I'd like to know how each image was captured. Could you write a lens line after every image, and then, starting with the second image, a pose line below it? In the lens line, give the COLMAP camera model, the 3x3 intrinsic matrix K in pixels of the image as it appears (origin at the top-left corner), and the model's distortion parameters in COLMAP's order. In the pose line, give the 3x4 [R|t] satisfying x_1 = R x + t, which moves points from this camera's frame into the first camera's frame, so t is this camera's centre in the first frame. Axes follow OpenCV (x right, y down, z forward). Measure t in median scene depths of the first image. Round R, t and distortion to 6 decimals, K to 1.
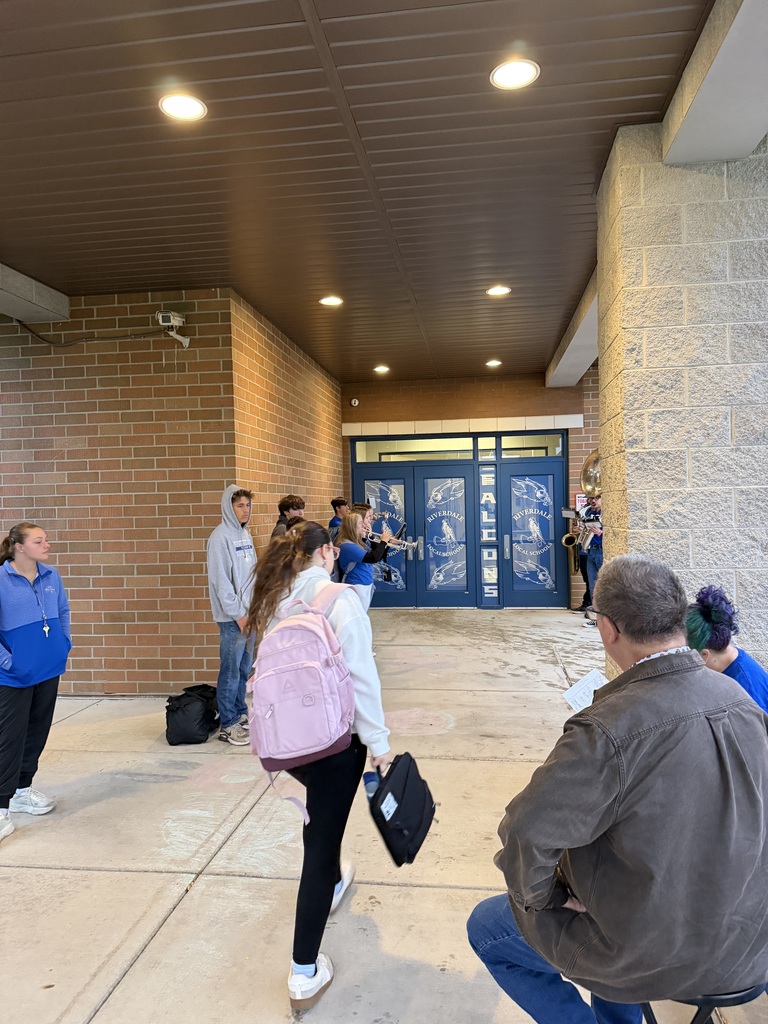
lens RADIAL K [[732.8, 0, 387.8], [0, 732.8, 511.8], [0, 0, 1]] dist [0.052408, -0.067741]
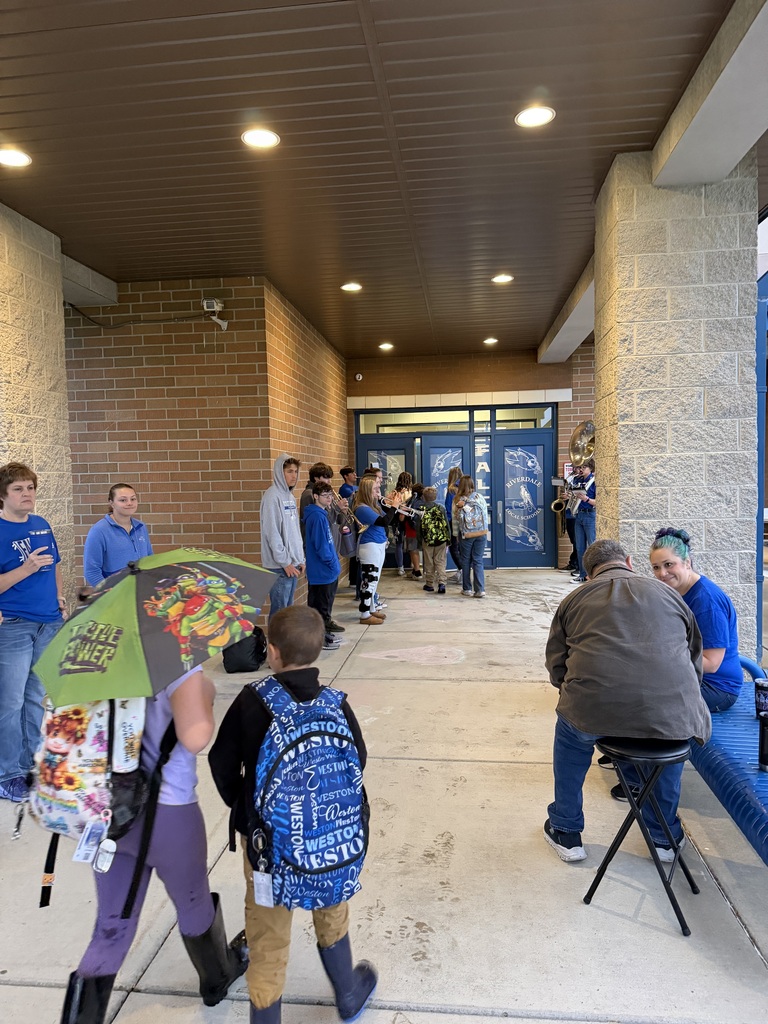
lens RADIAL K [[732.8, 0, 378.5], [0, 732.8, 518.6], [0, 0, 1]] dist [0.052408, -0.067741]
pose [[0.999891, -0.000987, 0.014706, -0.056779], [0.000290, 0.998881, 0.047293, 0.010447], [-0.014736, -0.047283, 0.998773, -0.136876]]
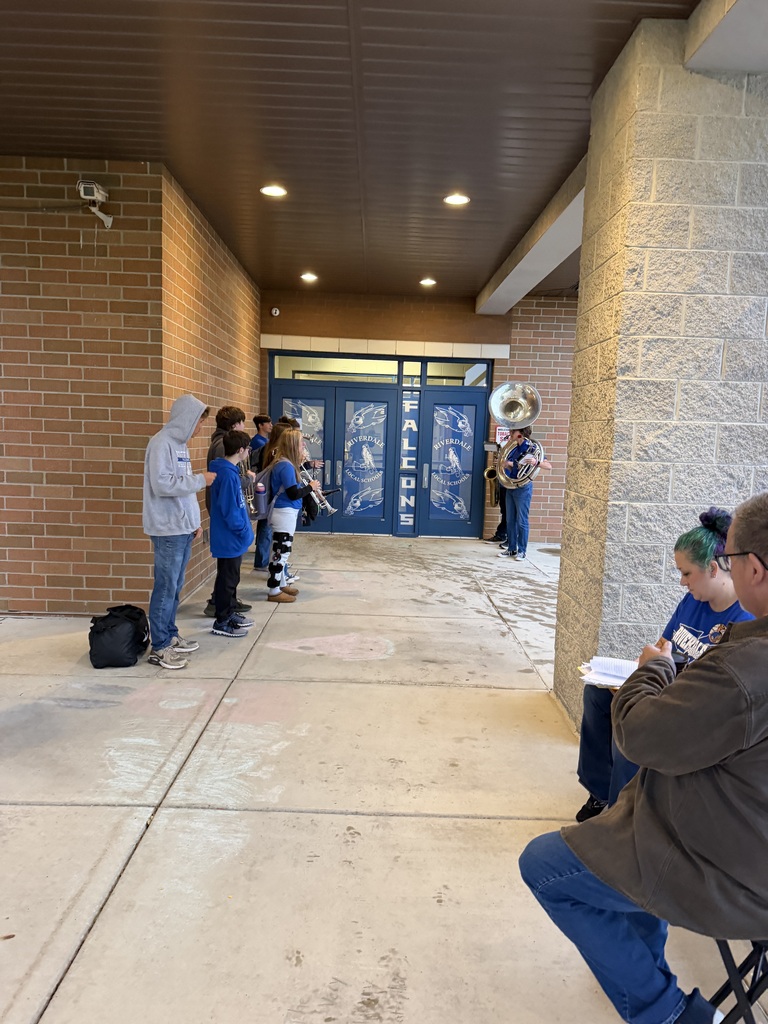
lens RADIAL K [[732.8, 0, 385.0], [0, 732.8, 519.0], [0, 0, 1]] dist [0.052408, -0.067741]
pose [[0.987465, 0.041560, 0.152269, -0.068855], [-0.057906, 0.992834, 0.104538, 0.009941], [-0.146833, -0.112044, 0.982795, 0.047419]]
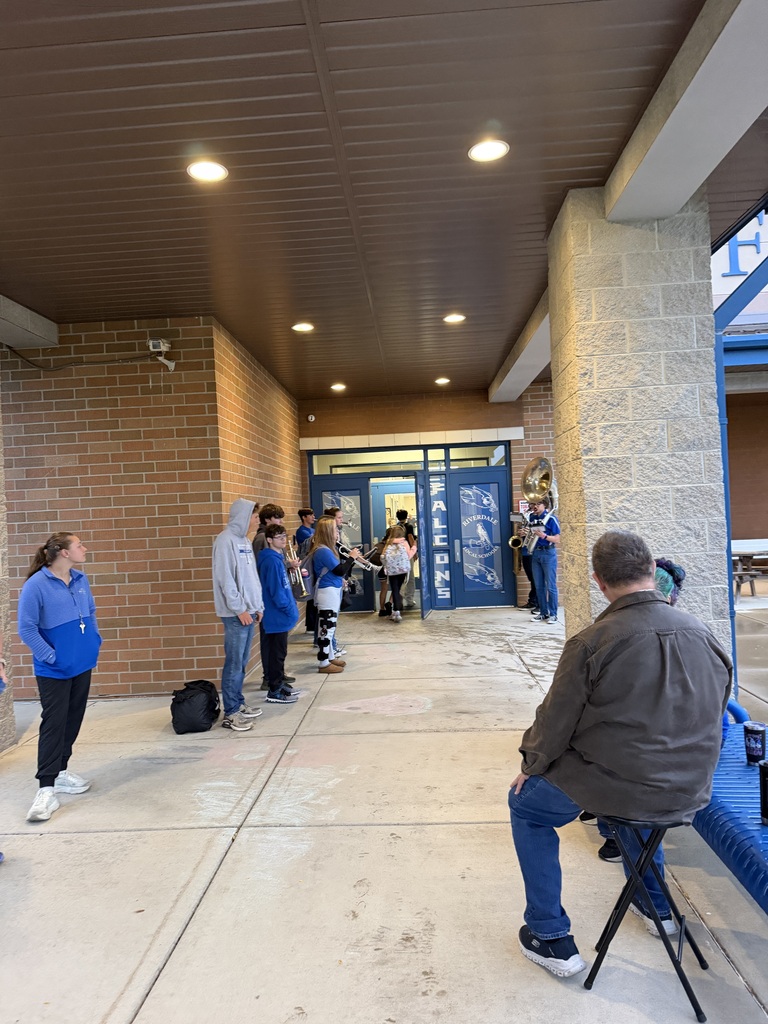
lens RADIAL K [[732.8, 0, 376.6], [0, 732.8, 510.8], [0, 0, 1]] dist [0.052408, -0.067741]
pose [[0.996691, -0.023409, 0.077835, -0.063422], [0.024915, 0.999519, -0.018441, 0.010119], [-0.077365, 0.020319, 0.996796, -0.098371]]
